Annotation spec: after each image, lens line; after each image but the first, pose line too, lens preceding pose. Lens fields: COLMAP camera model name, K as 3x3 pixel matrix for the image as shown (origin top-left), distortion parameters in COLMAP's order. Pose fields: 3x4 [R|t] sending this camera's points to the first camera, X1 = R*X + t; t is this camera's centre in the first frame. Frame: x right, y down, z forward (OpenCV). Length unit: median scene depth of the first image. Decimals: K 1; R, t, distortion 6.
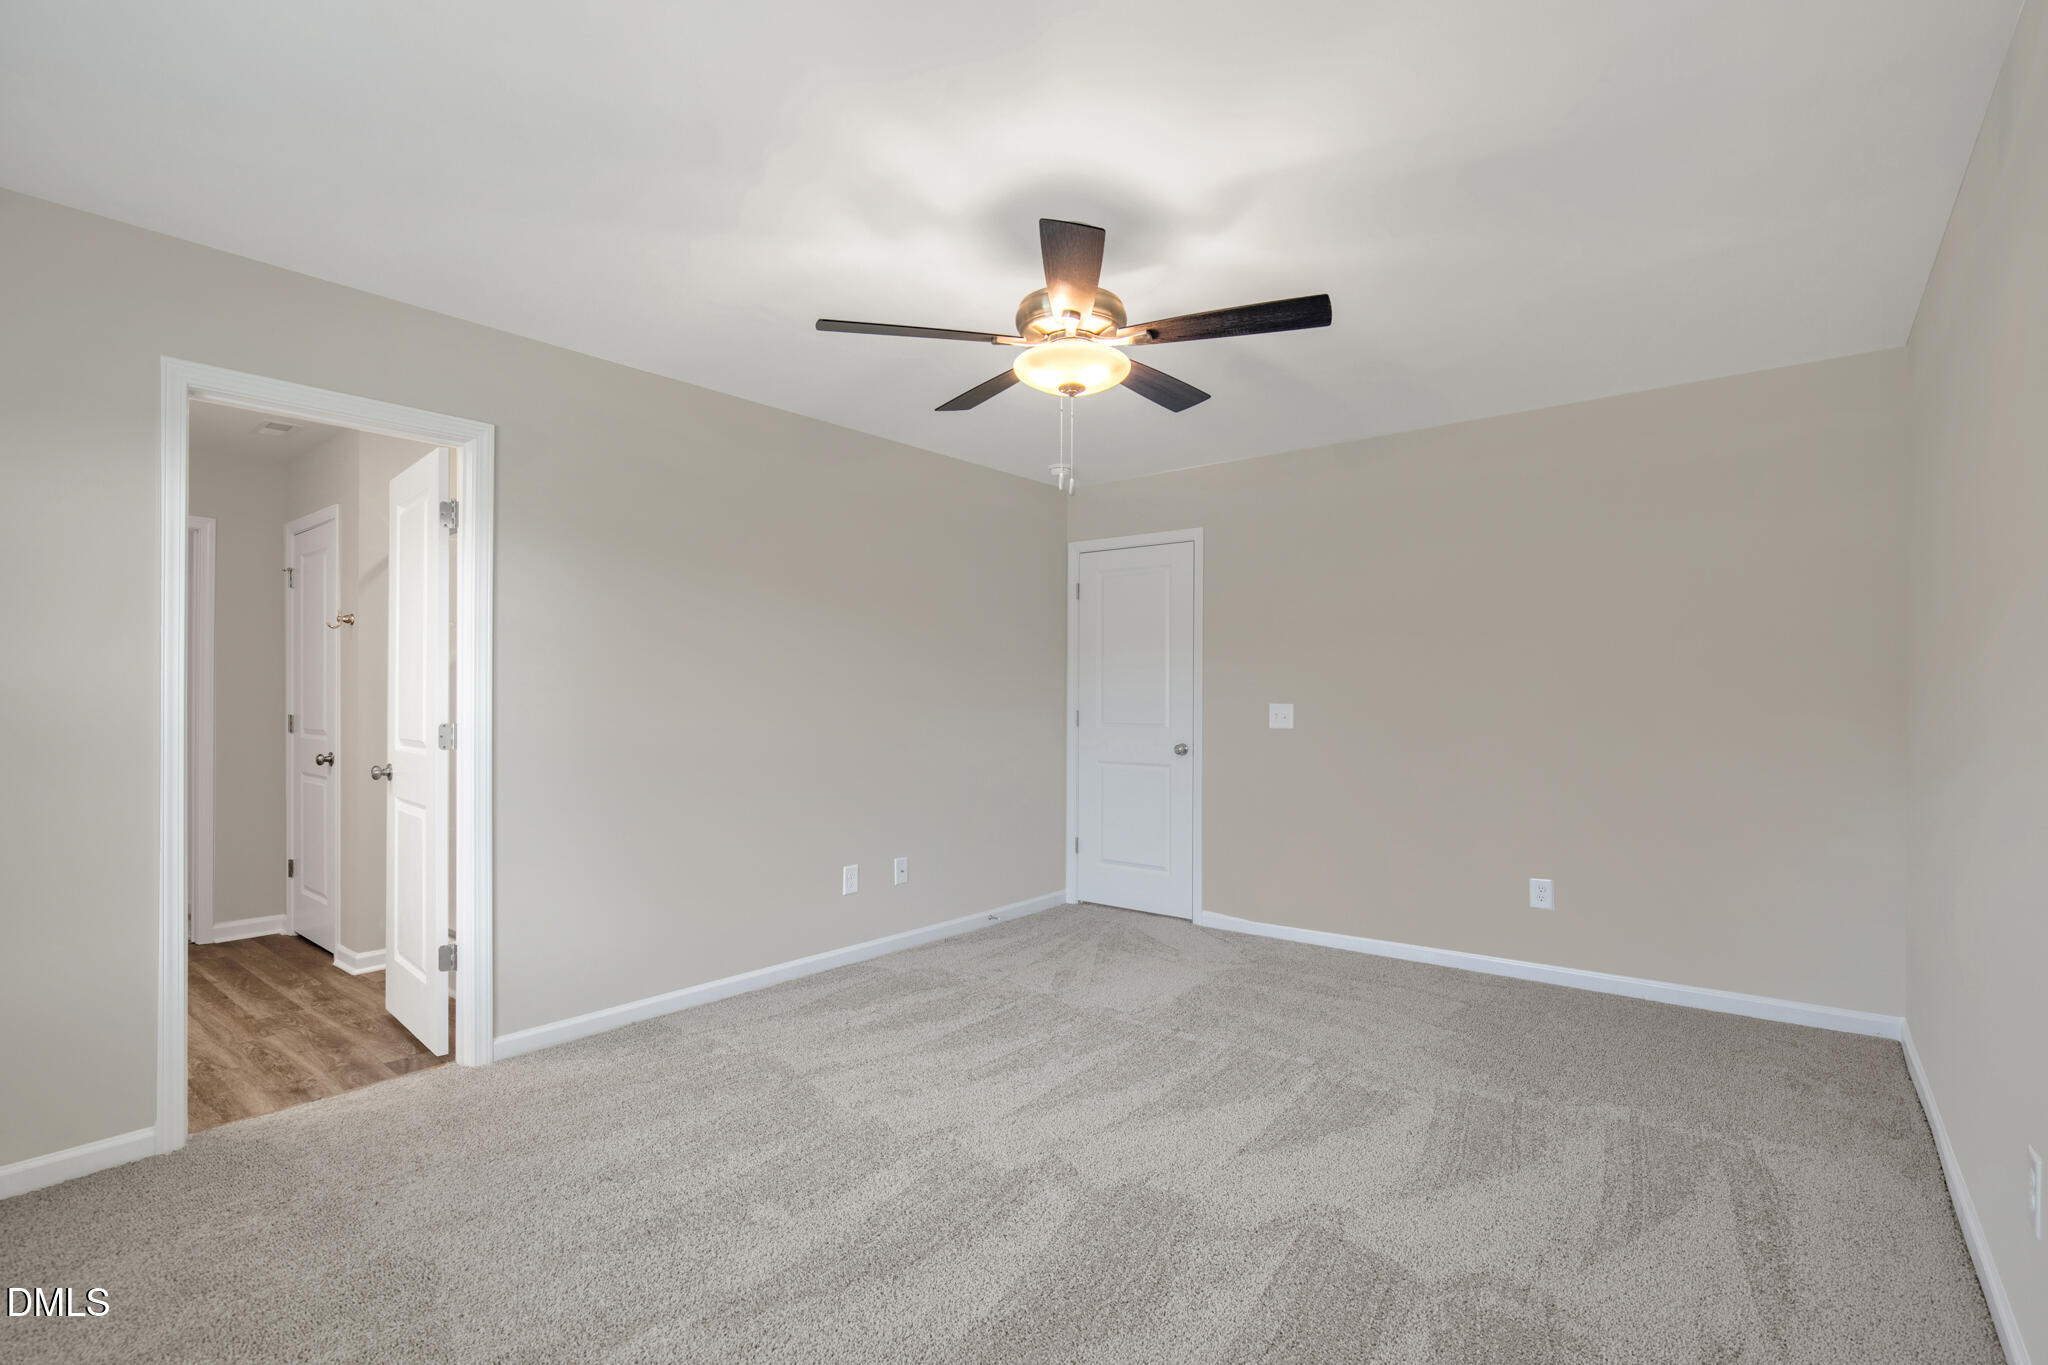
lens RADIAL K [[985.5, 0, 1031.4], [0, 985.5, 681.1], [0, 0, 1]] dist [-0.024268, 0.007246]
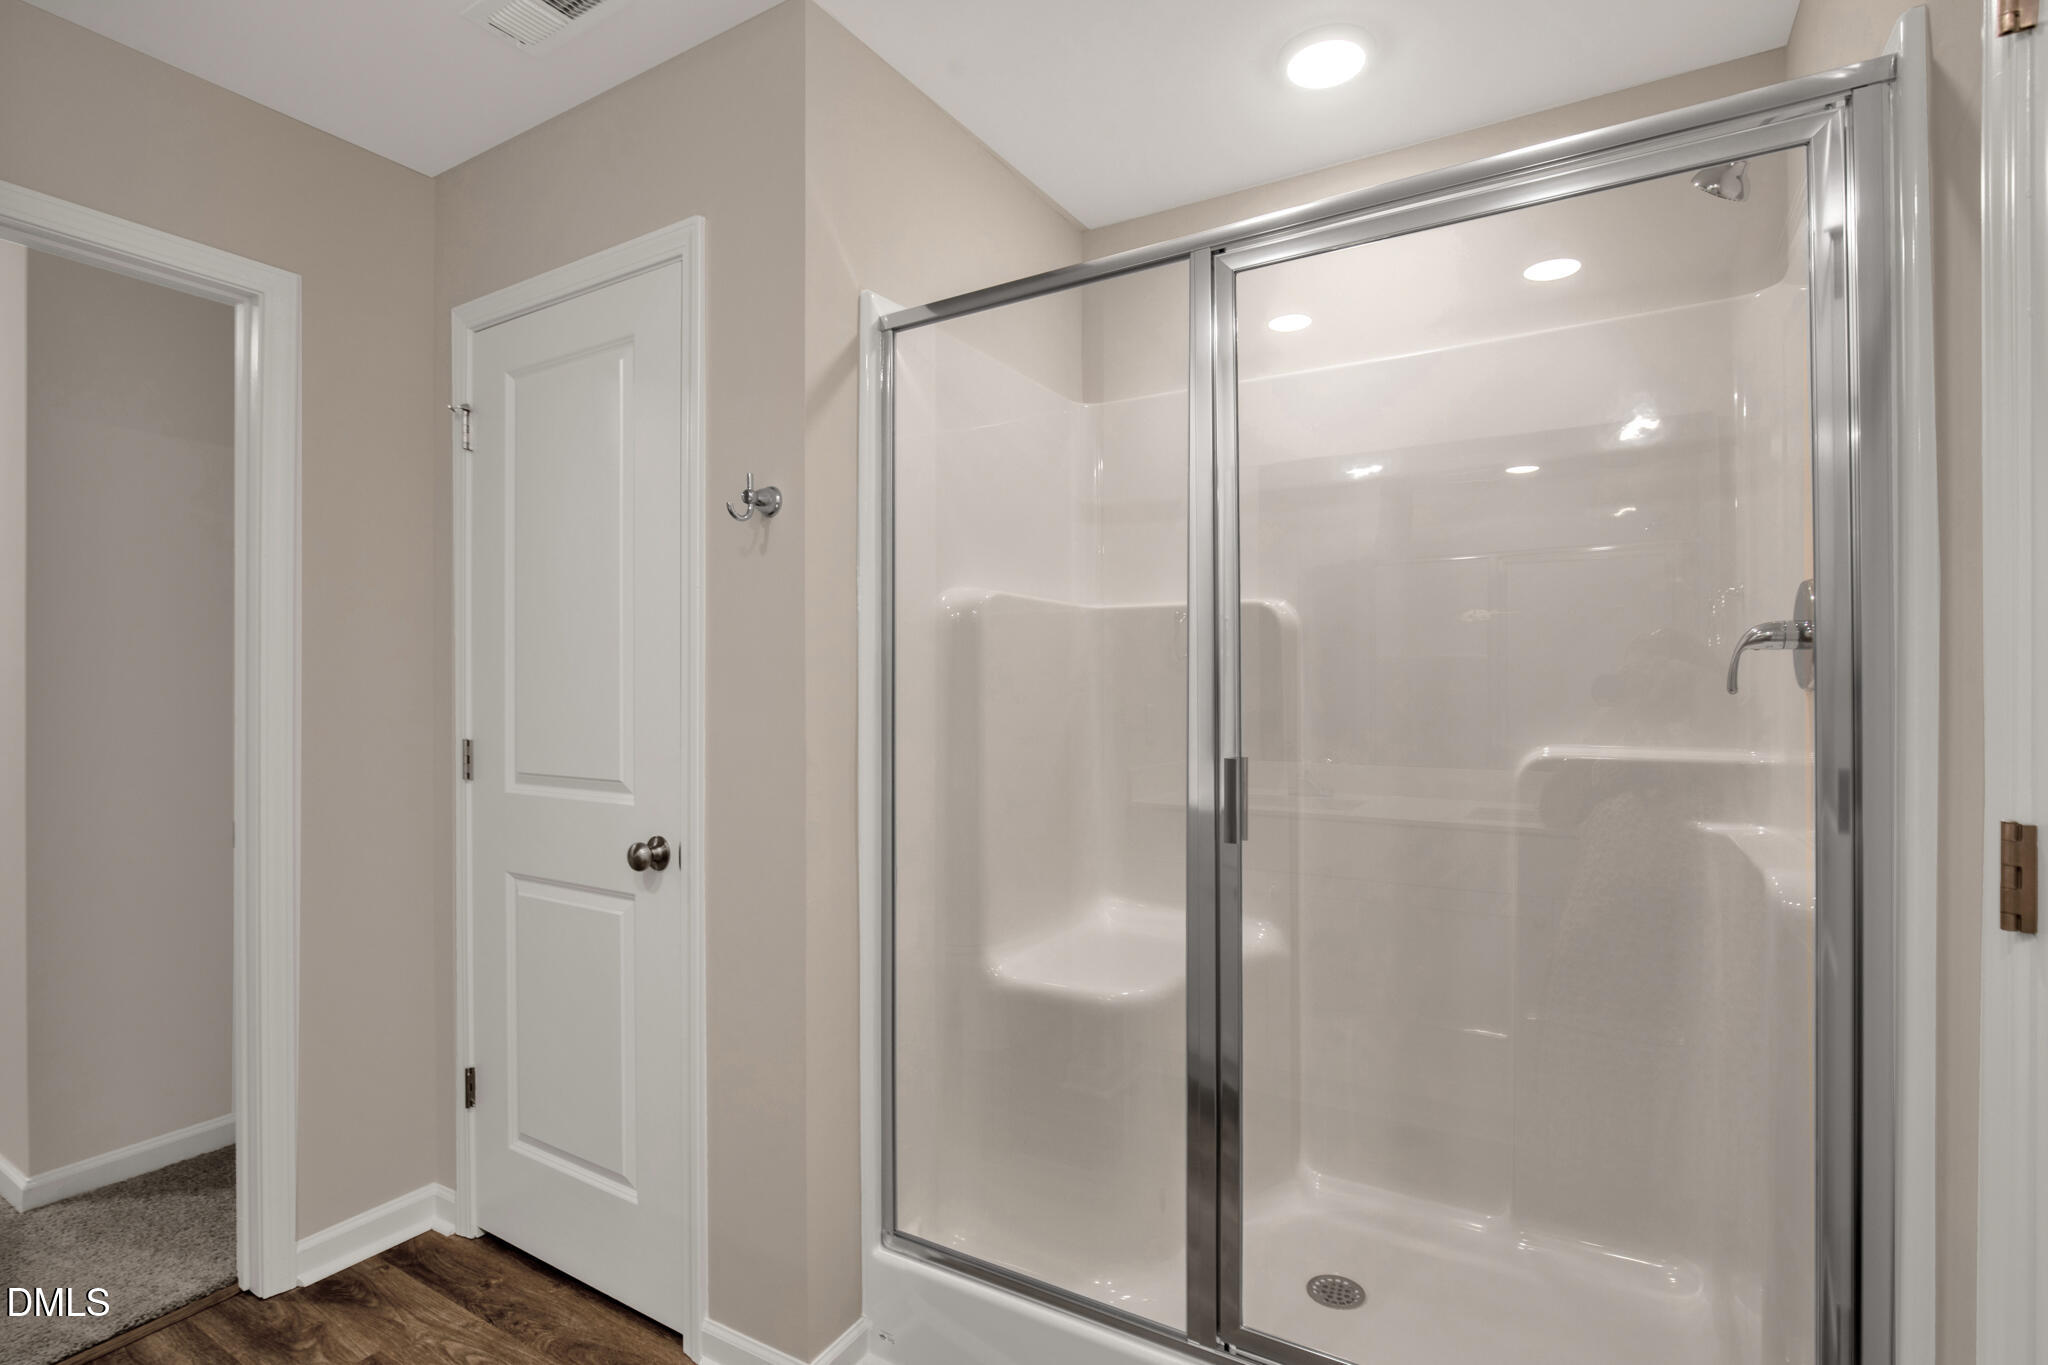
lens RADIAL K [[956.5, 0, 1009.7], [0, 956.5, 694.7], [0, 0, 1]] dist [-0.014369, 0.000754]
pose [[0.989039, 0.004631, 0.147580, -0.582594], [-0.005953, 0.999946, 0.008520, 0.009197], [-0.147532, -0.009305, 0.989013, 0.539385]]
